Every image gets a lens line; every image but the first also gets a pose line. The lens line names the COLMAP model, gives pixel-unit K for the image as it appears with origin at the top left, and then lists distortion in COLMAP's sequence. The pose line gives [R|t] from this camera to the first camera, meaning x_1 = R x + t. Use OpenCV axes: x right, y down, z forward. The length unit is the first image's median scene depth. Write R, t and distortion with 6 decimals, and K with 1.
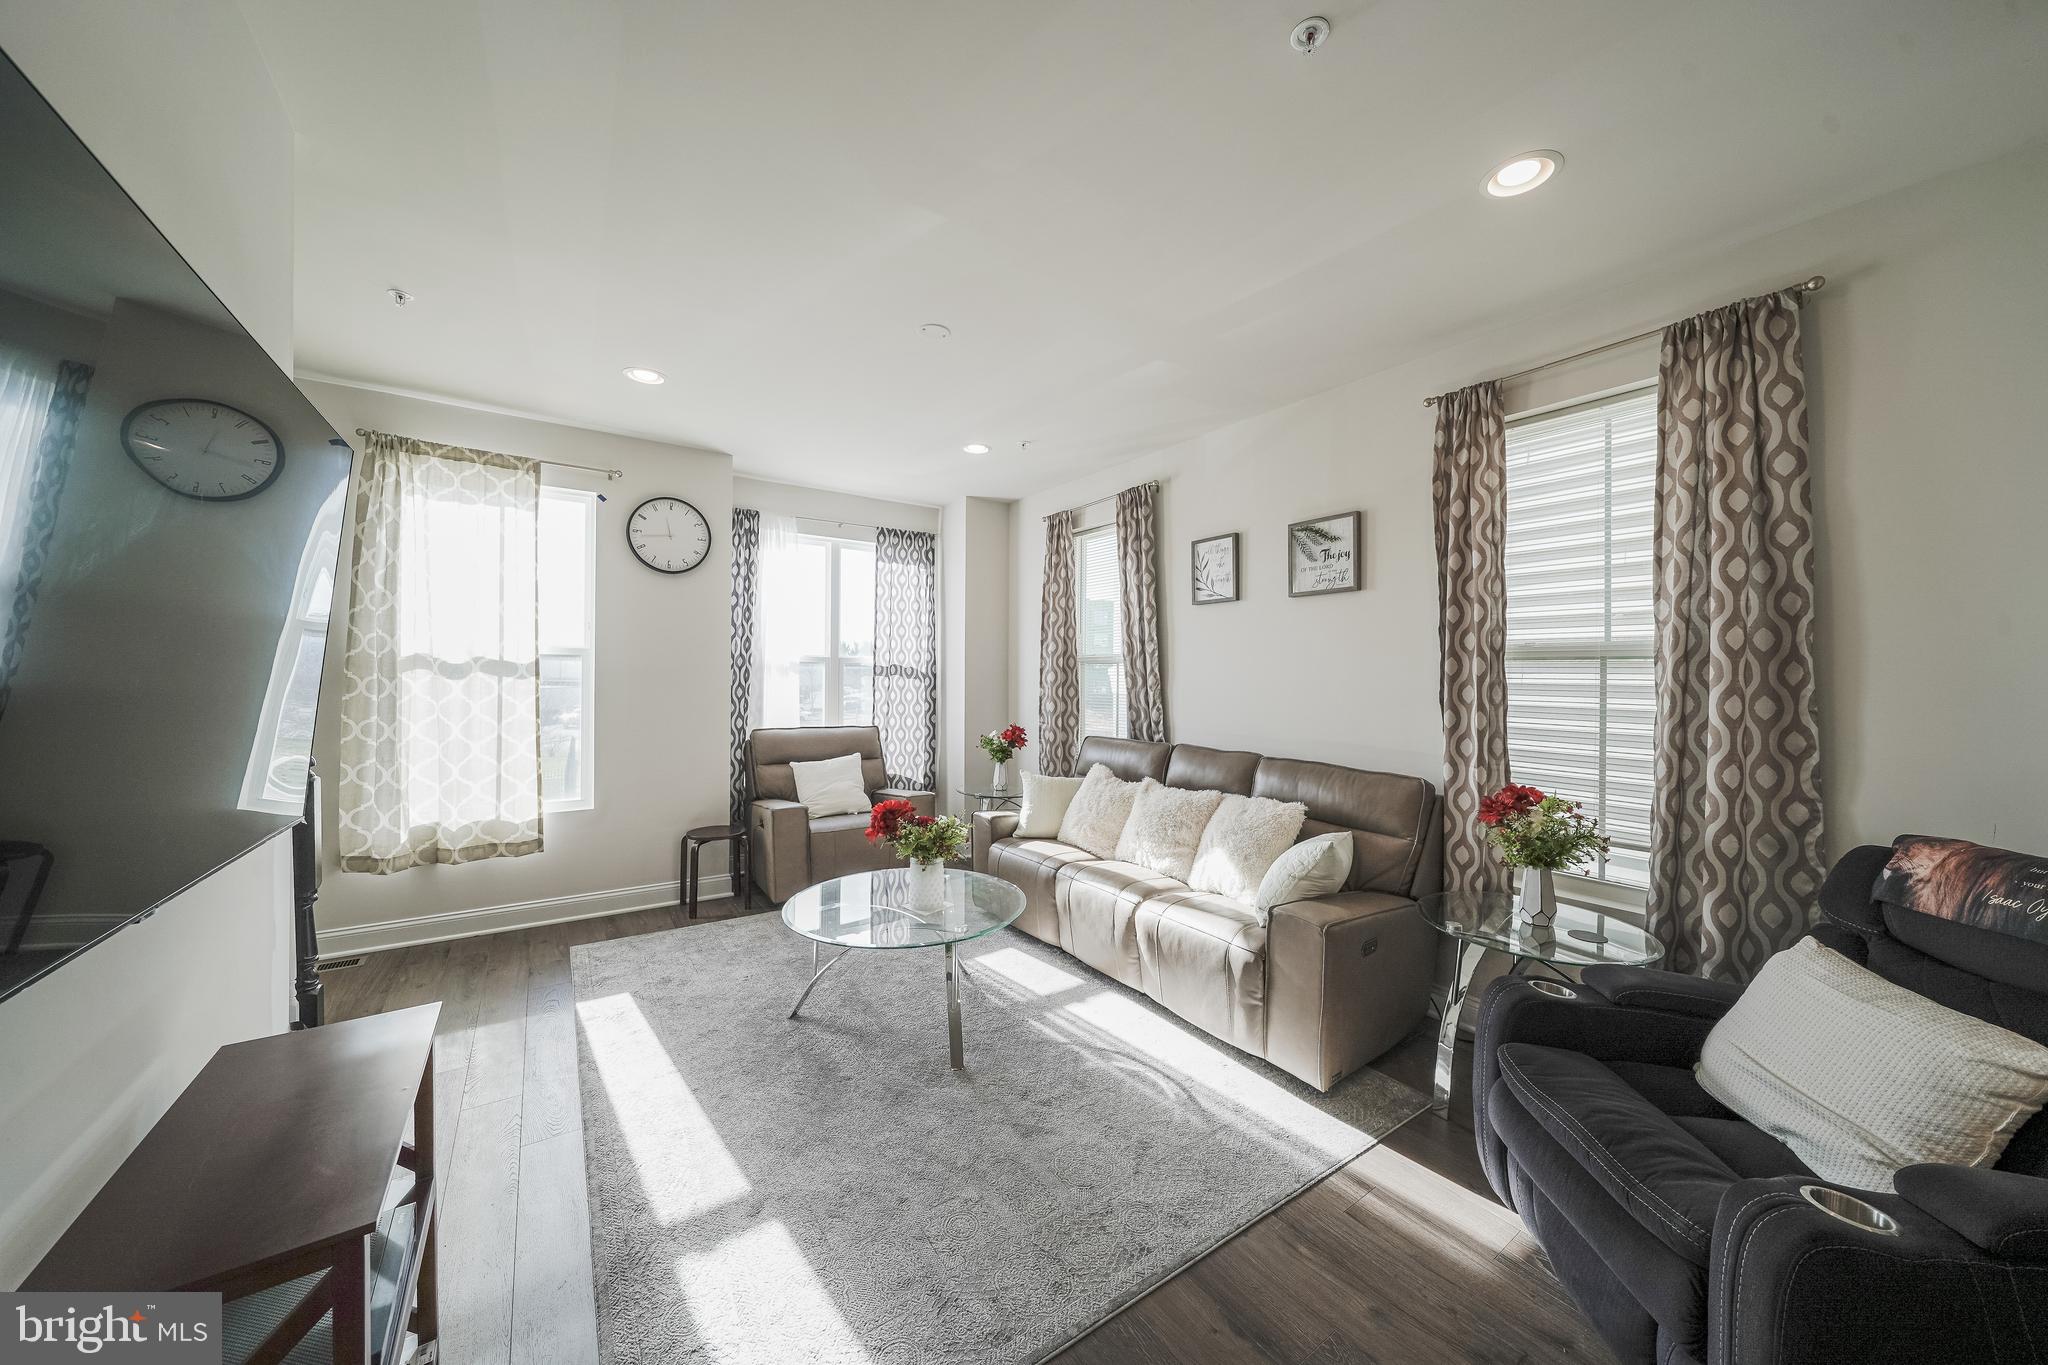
lens RADIAL K [[716.4, 0, 1025.4], [0, 716.4, 675.9], [0, 0, 1]] dist [-0.001437, -0.000008]
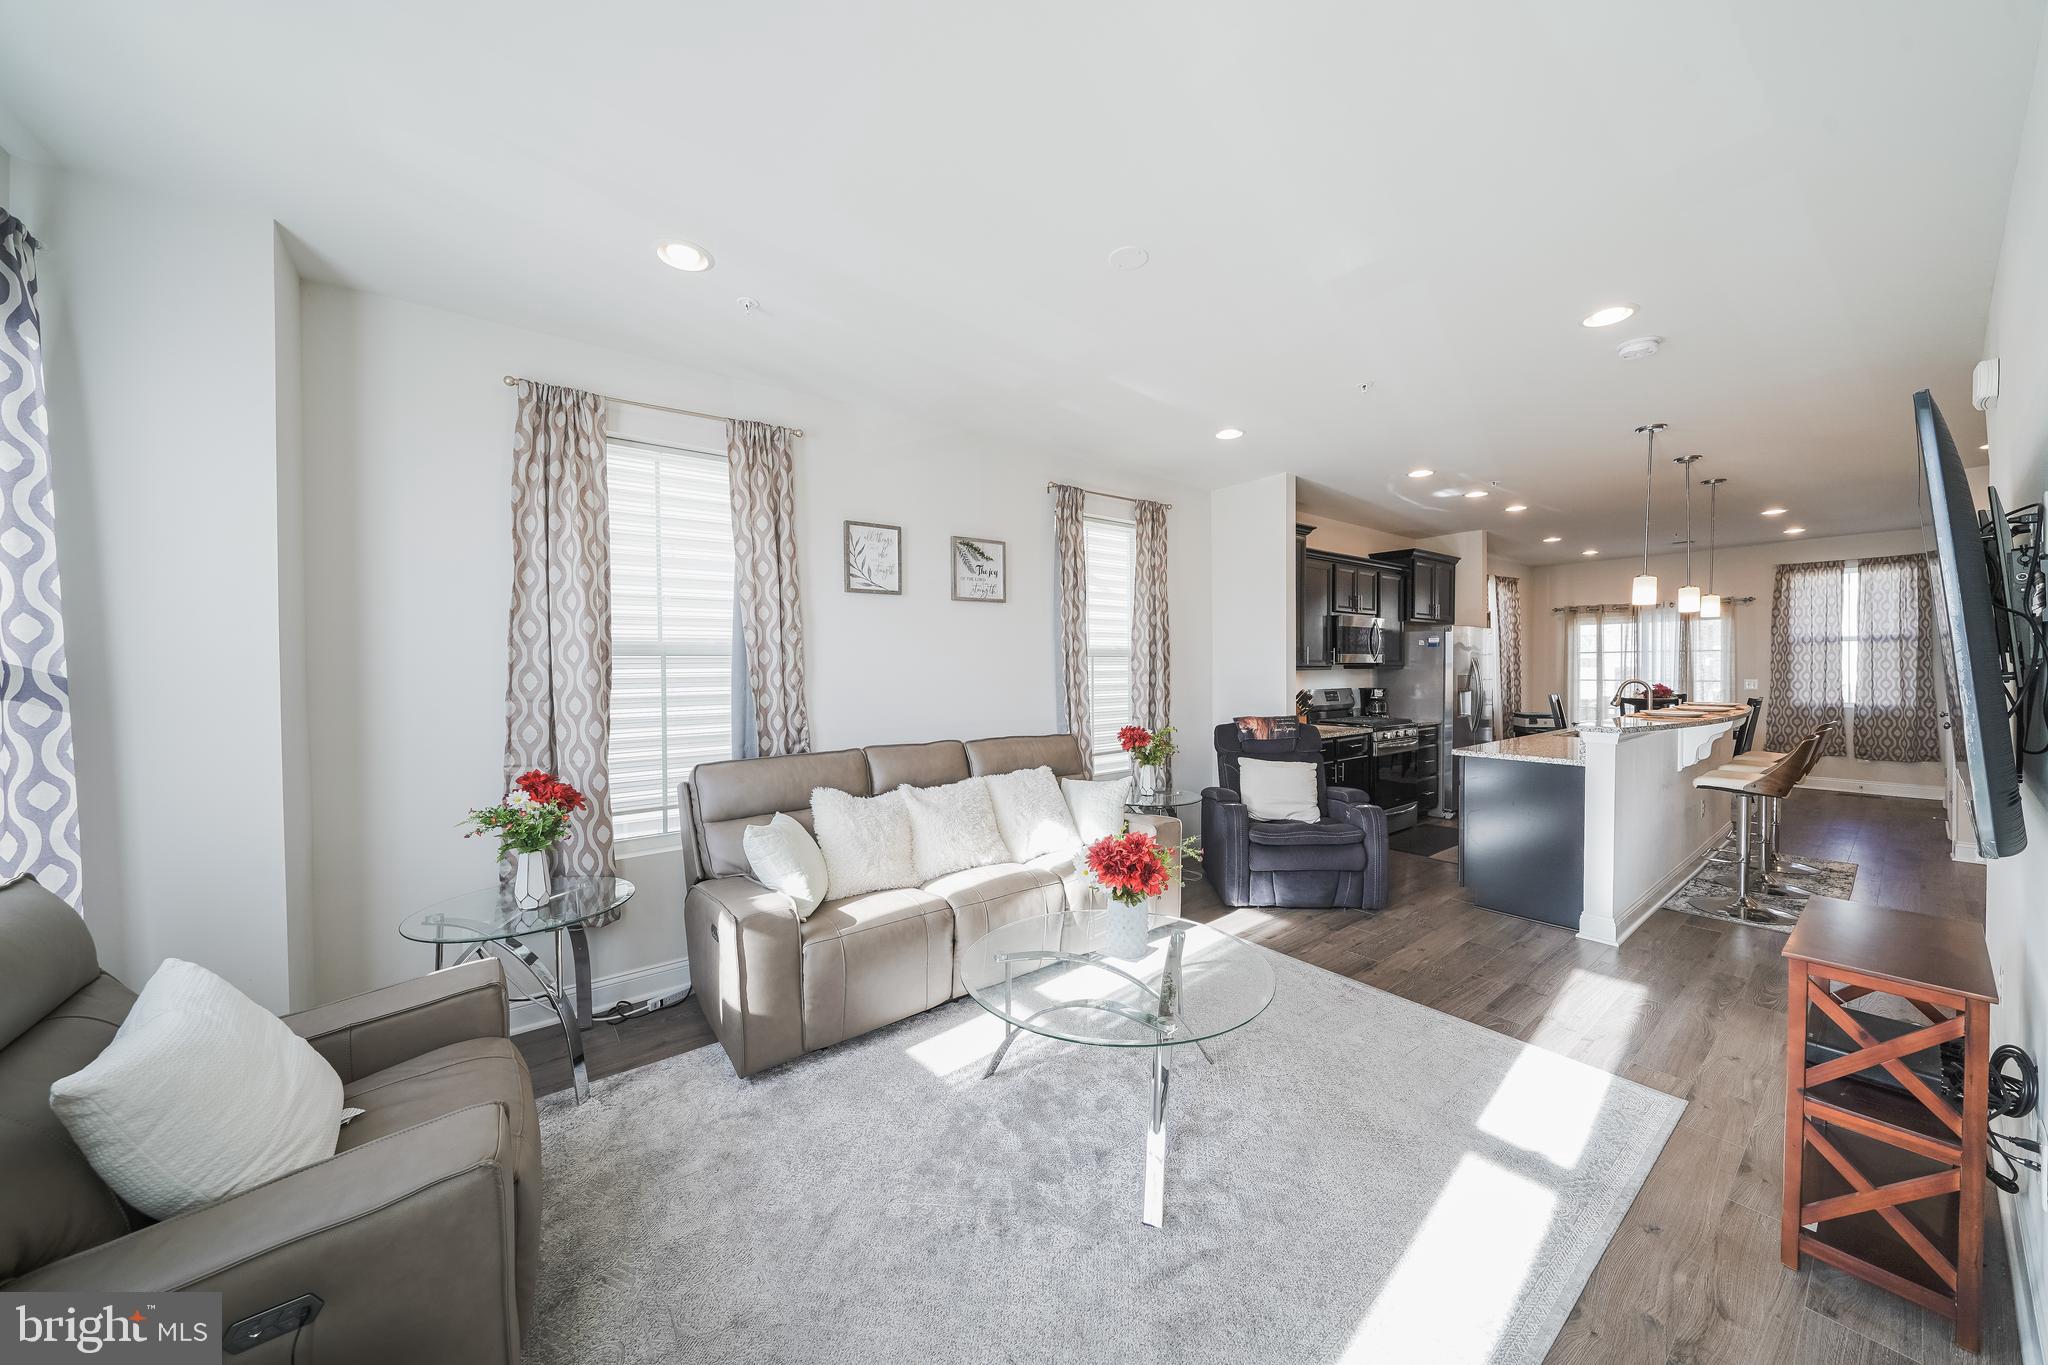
lens RADIAL K [[676.7, 0, 1038.0], [0, 676.7, 674.6], [0, 0, 1]] dist [-0.005262, -0.000093]
pose [[-0.054334, -0.024615, 0.998219, -0.664752], [0.009845, 0.999634, 0.025186, -0.015791], [-0.998474, 0.011196, -0.054072, 0.859436]]
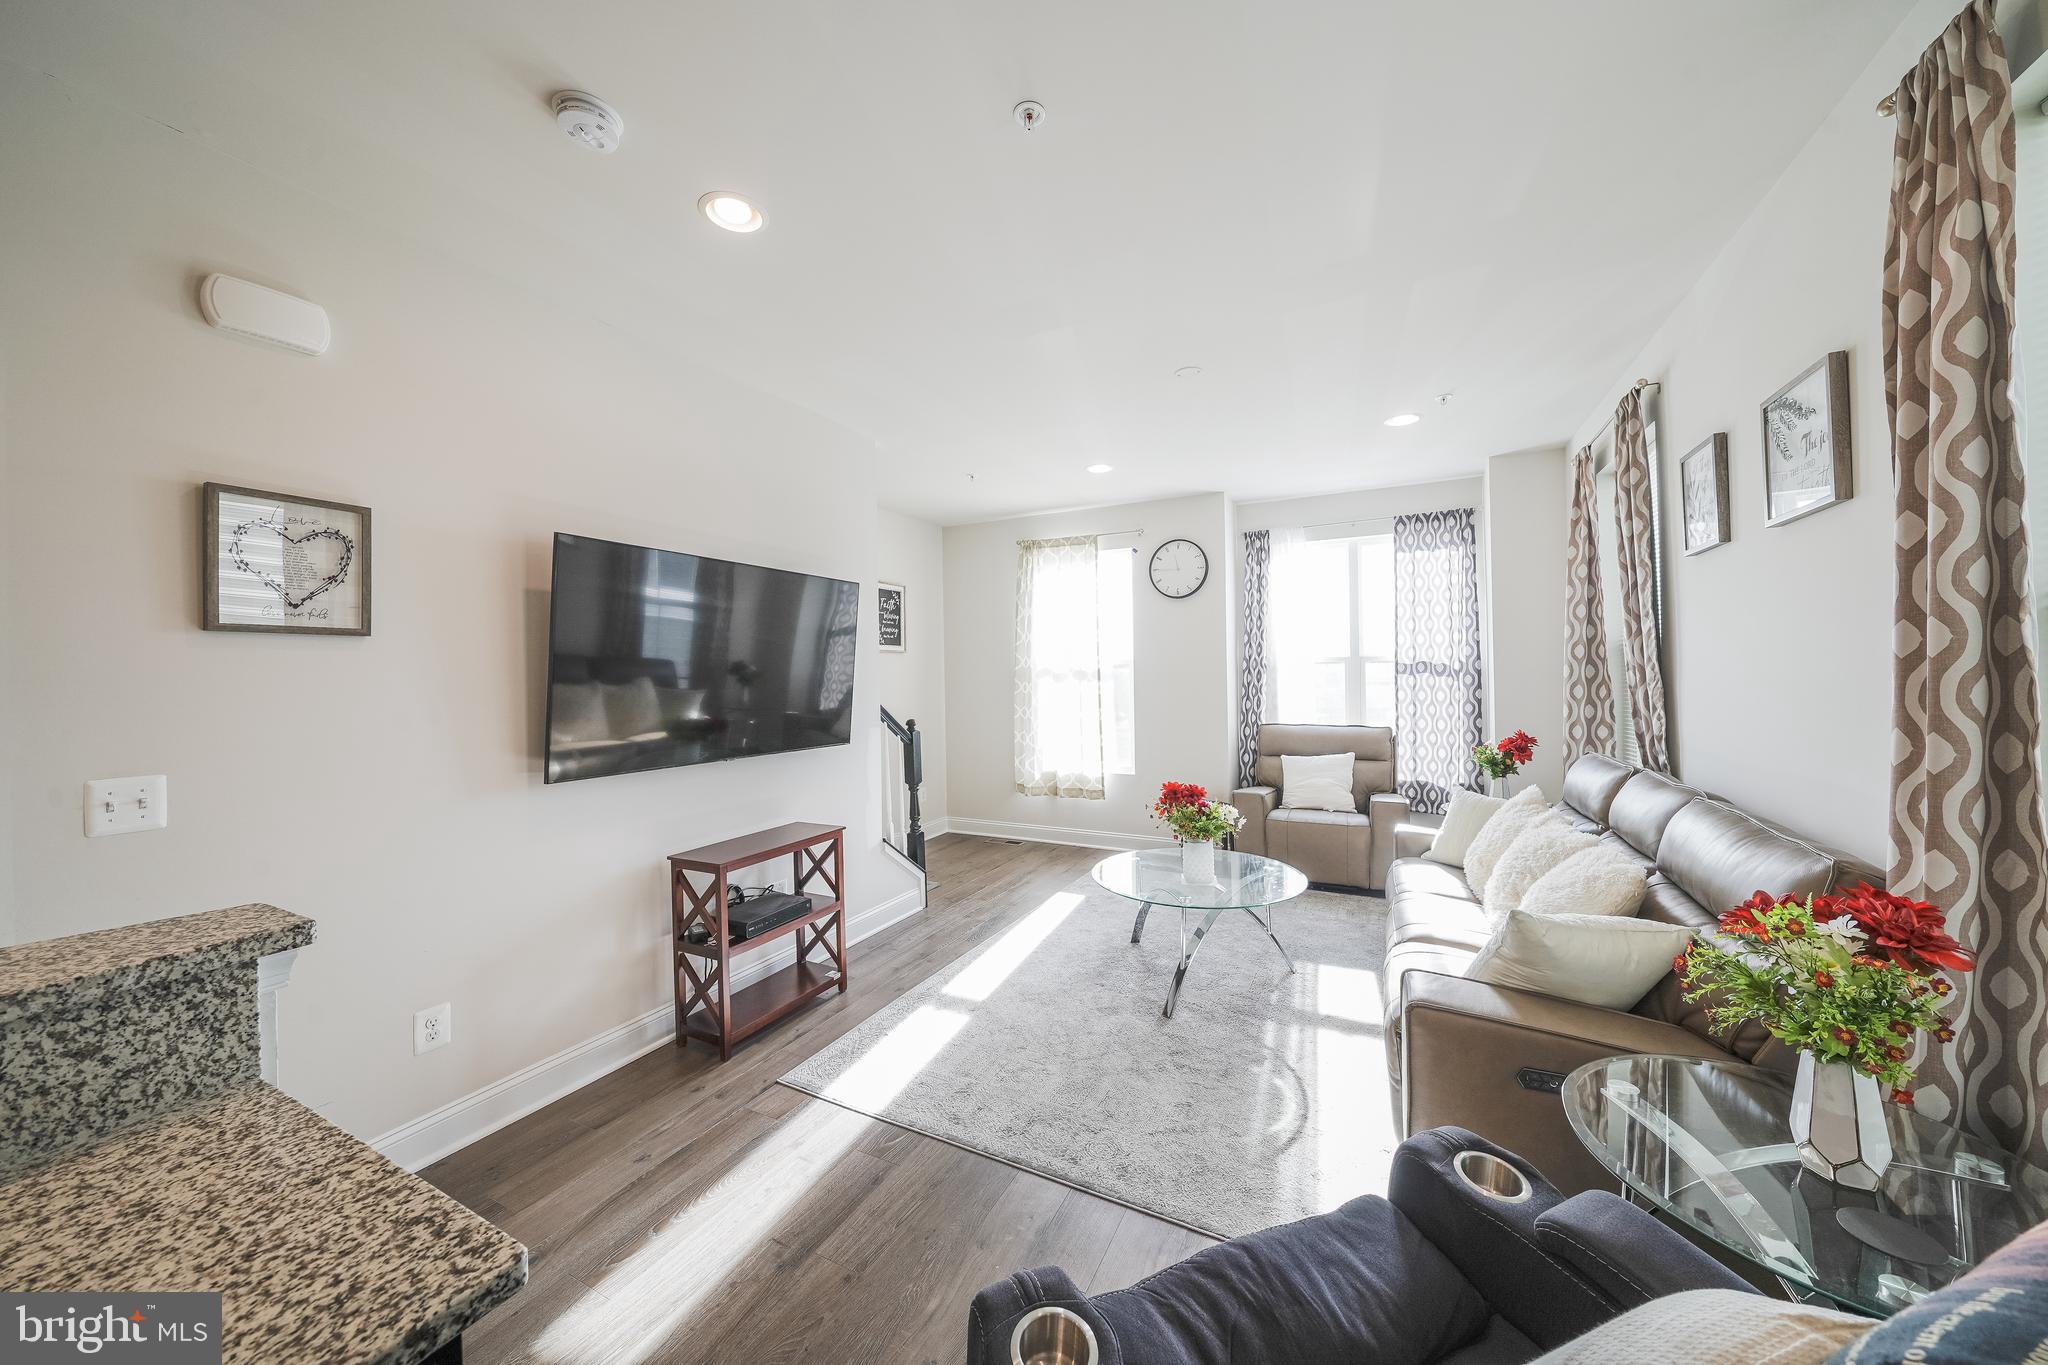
lens RADIAL K [[701.3, 0, 1007.5], [0, 701.3, 673.9], [0, 0, 1]] dist [-0.013745, -0.000015]
pose [[0.447232, -0.020859, -0.894174, 0.542612], [0.016578, 0.999750, -0.015030, 0.006775], [0.894264, -0.008101, 0.447466, 0.183946]]
